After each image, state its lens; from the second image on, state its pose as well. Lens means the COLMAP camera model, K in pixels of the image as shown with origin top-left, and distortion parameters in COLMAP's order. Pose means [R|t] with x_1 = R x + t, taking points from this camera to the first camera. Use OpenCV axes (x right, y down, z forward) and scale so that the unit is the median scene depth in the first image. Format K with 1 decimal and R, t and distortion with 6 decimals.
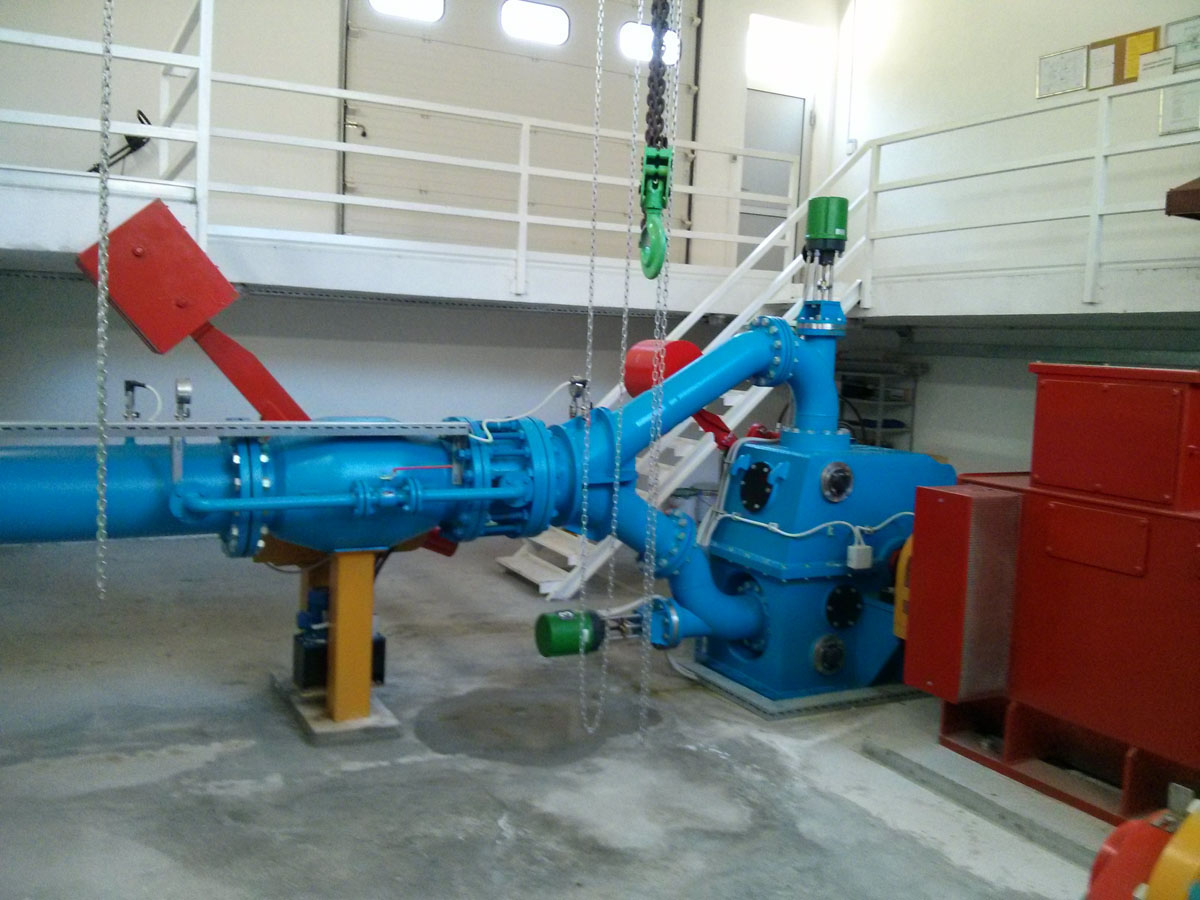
lens RADIAL K [[1066.1, 0, 602.5], [0, 1066.1, 426.1], [0, 0, 1]] dist [0.138668, -0.387189]
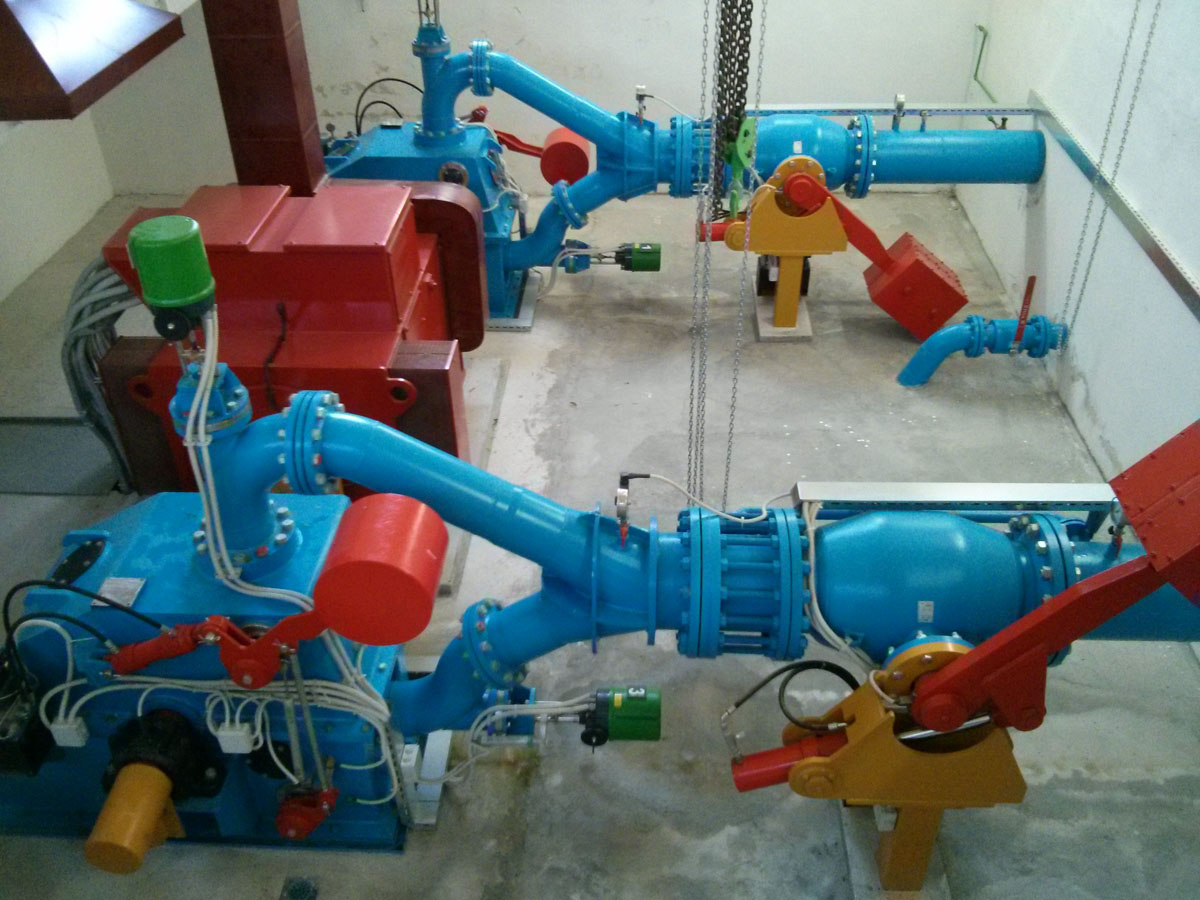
lens RADIAL K [[1066.1, 0, 602.5], [0, 1066.1, 426.1], [0, 0, 1]] dist [0.138668, -0.387189]
pose [[-0.864240, -0.307370, 0.398263, -0.357478], [0.023531, 0.766085, 0.642308, -0.674502], [-0.502530, 0.564480, -0.654849, 1.792282]]
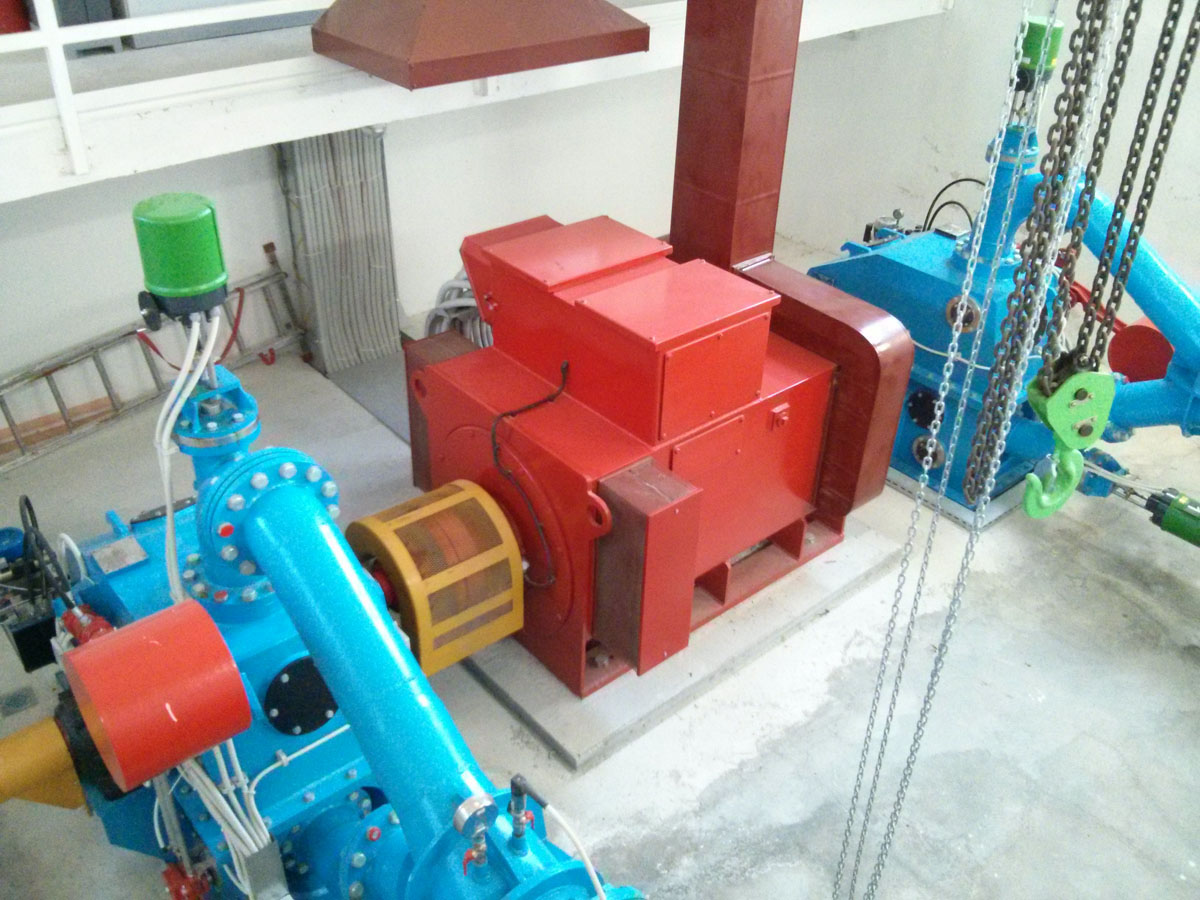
lens RADIAL K [[1075.7, 0, 599.1], [0, 1075.7, 428.4], [0, 0, 1]] dist [0.076095, -0.218365]
pose [[-0.224679, -0.554747, 0.801109, -0.402201], [0.035592, 0.816907, 0.575669, -0.552587], [-0.973783, 0.157854, -0.163797, 1.229120]]
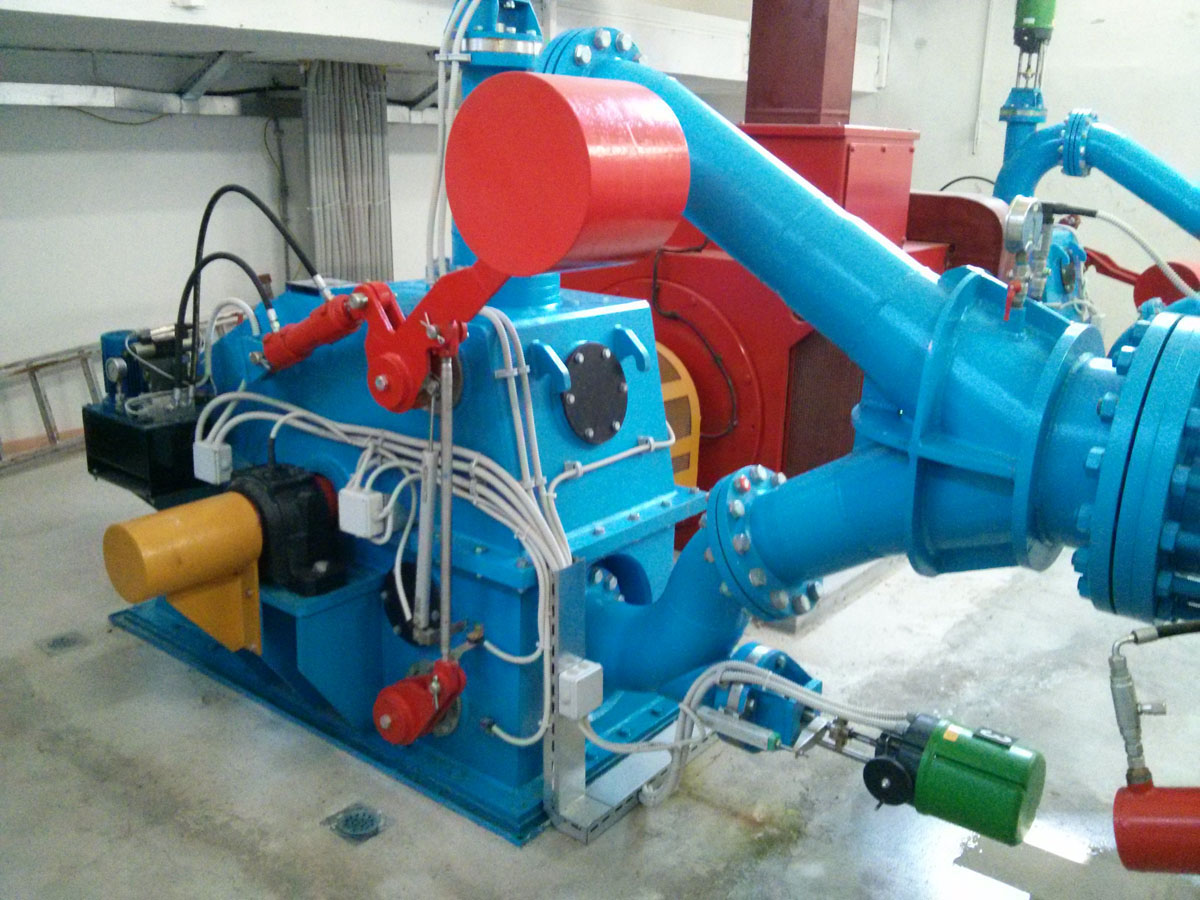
lens RADIAL K [[1075.0, 0, 604.9], [0, 1075.0, 420.8], [0, 0, 1]] dist [0.137302, -0.403620]
pose [[-0.414978, -0.278916, 0.866025, -0.398537], [0.024859, 0.948021, 0.317235, -0.121587], [-0.909492, 0.153174, -0.386474, 1.599196]]
